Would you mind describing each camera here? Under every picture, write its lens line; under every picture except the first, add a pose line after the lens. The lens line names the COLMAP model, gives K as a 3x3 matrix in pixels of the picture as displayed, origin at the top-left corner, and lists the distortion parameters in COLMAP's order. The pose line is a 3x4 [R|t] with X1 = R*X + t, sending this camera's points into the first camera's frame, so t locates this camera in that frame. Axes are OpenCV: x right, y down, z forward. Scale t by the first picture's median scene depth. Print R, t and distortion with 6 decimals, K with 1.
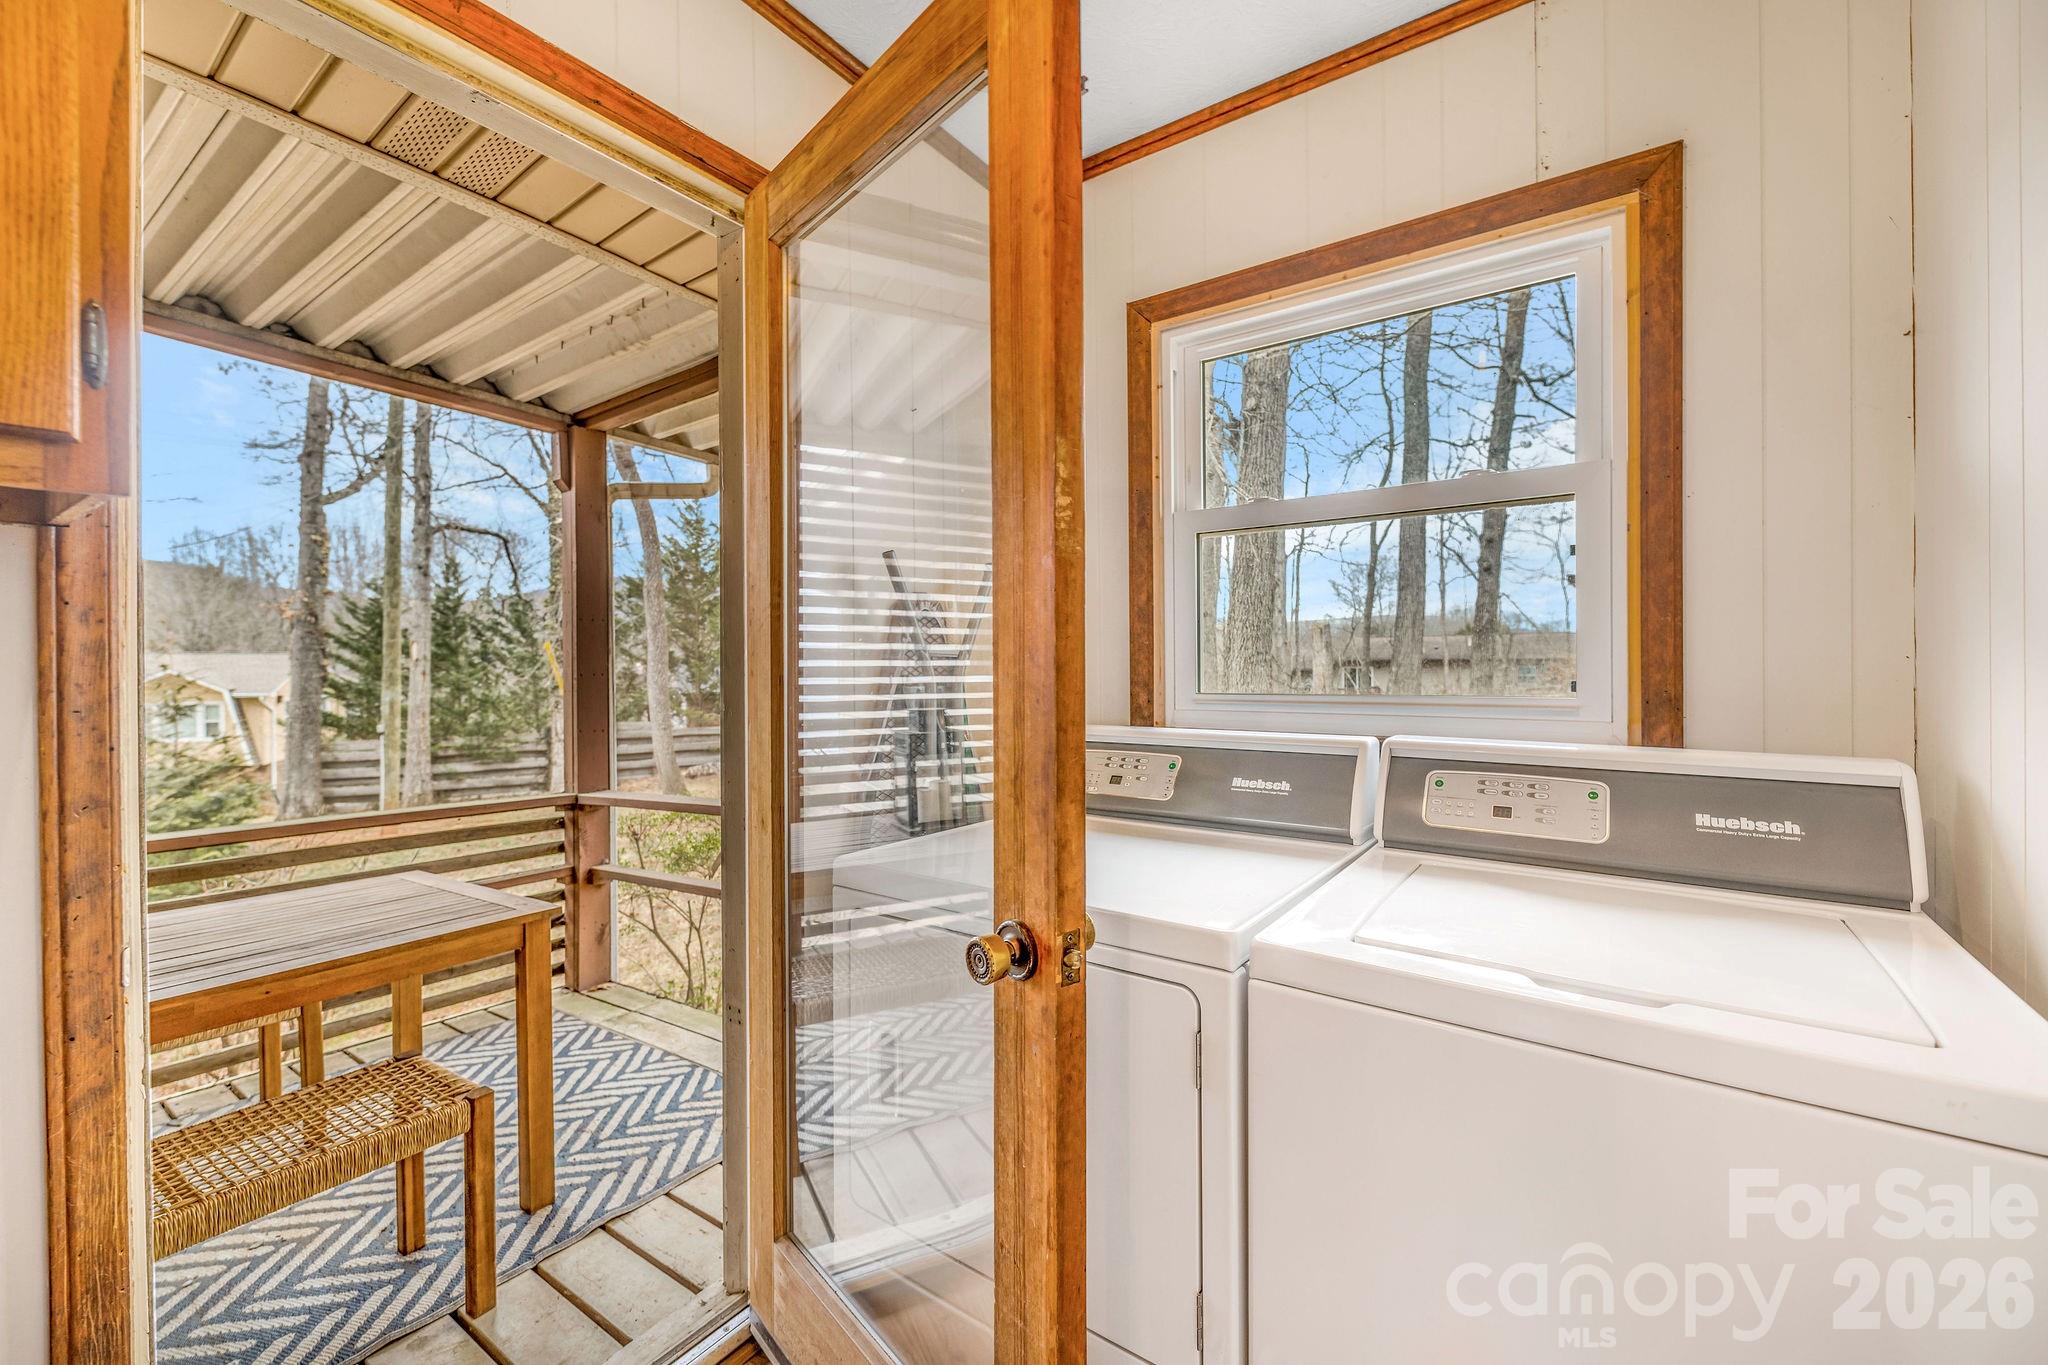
lens RADIAL K [[829.8, 0, 1018.4], [0, 829.8, 667.4], [0, 0, 1]] dist [-0.007718, -0.000295]
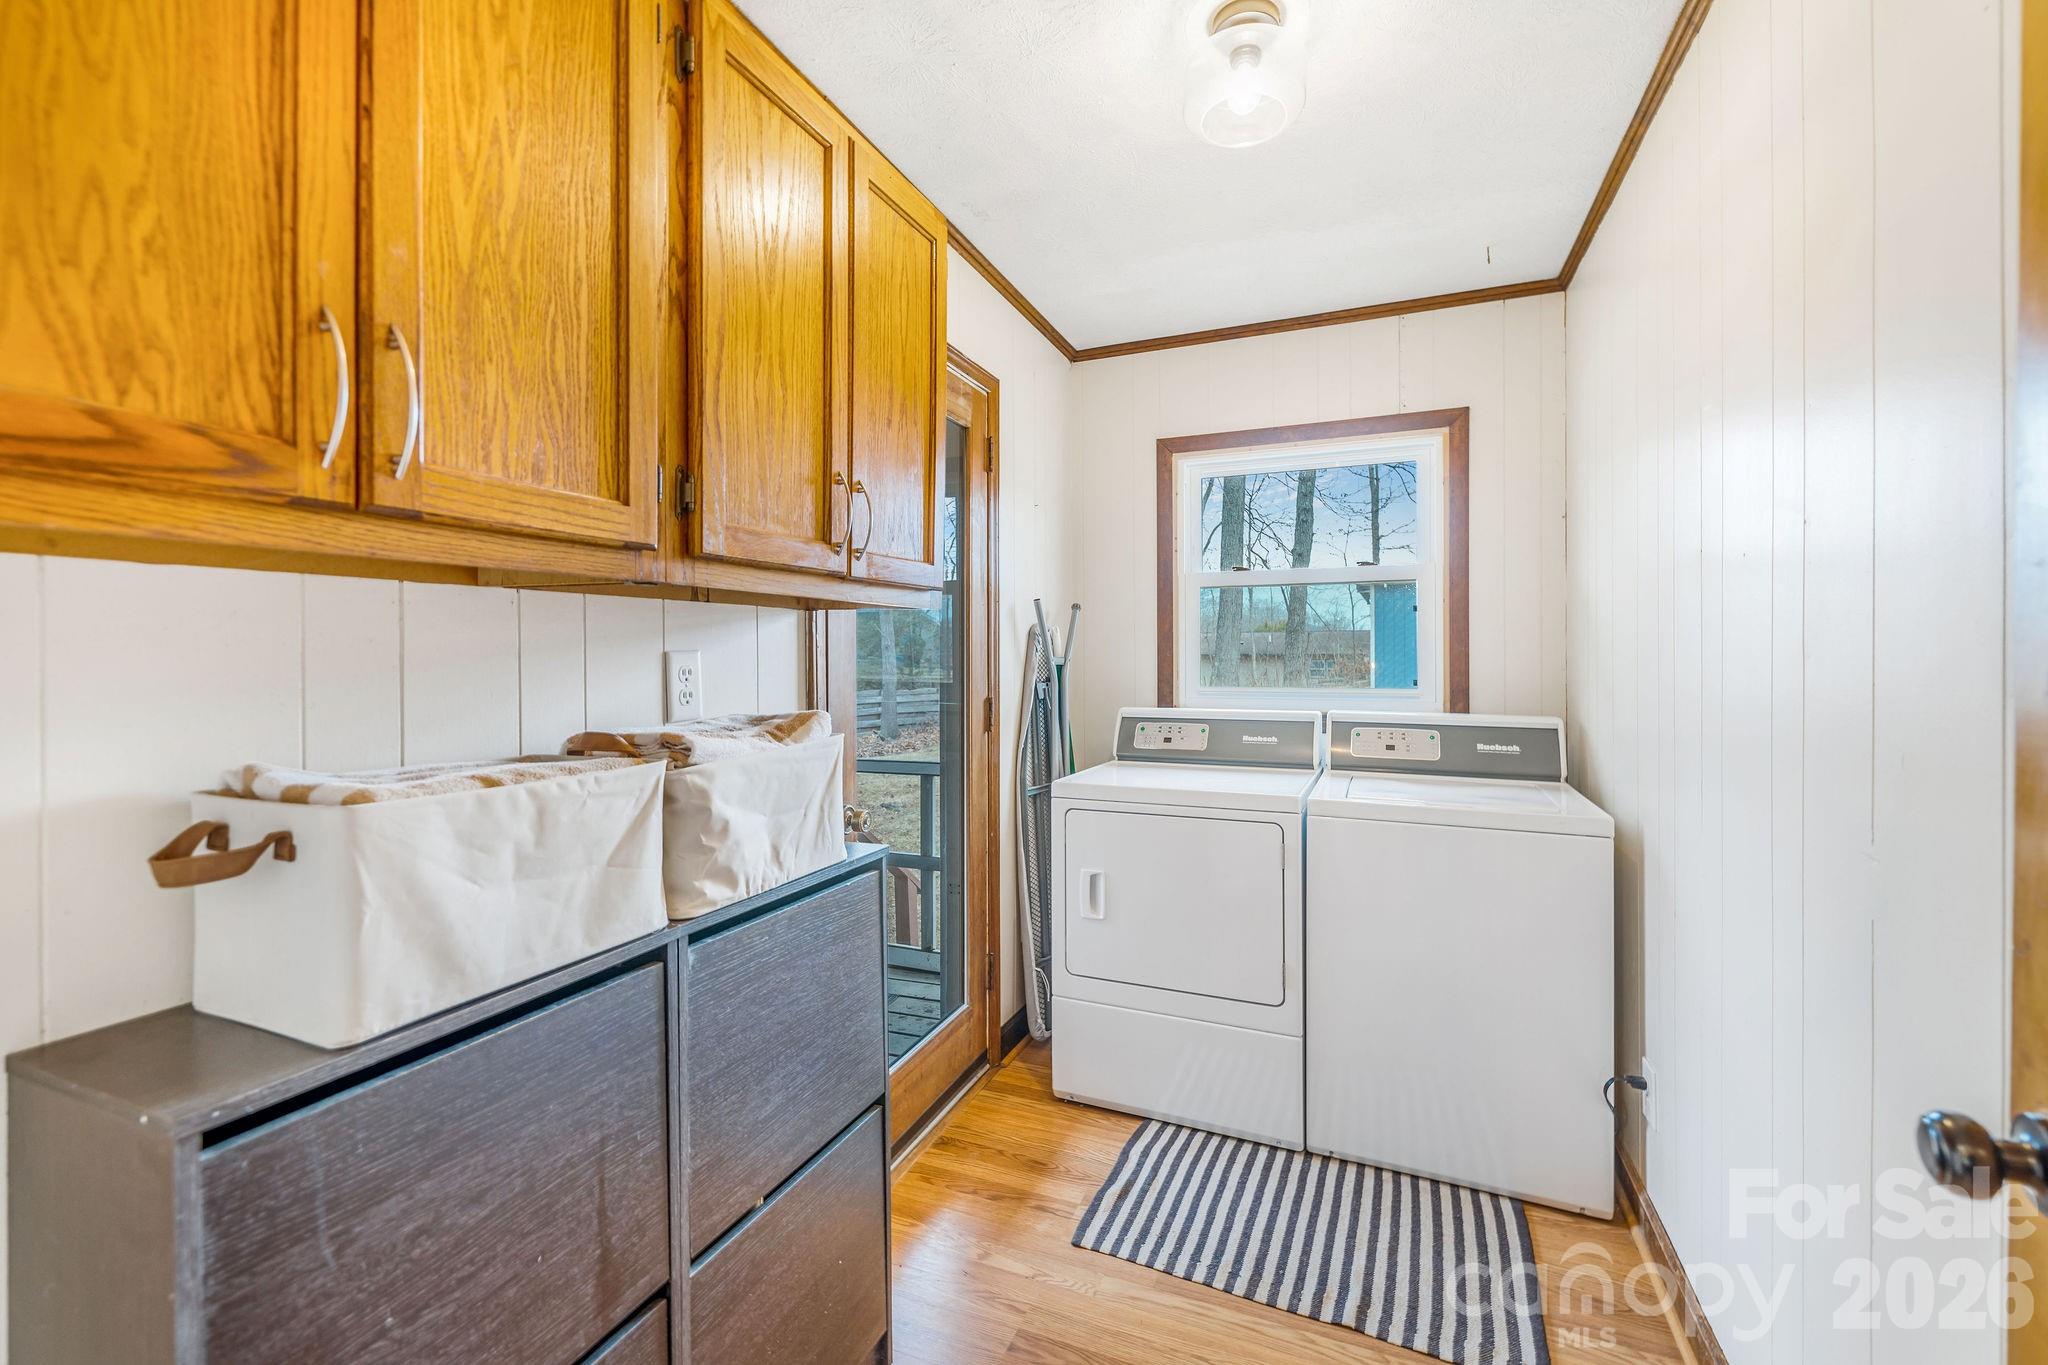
lens RADIAL K [[841.3, 0, 1031.3], [0, 841.3, 647.0], [0, 0, 1]] dist [0.006429, -0.003442]
pose [[0.974227, 0.006702, 0.225469, -0.261029], [-0.003514, 0.999888, -0.014538, -0.011806], [-0.225541, 0.013371, 0.974142, -0.283647]]
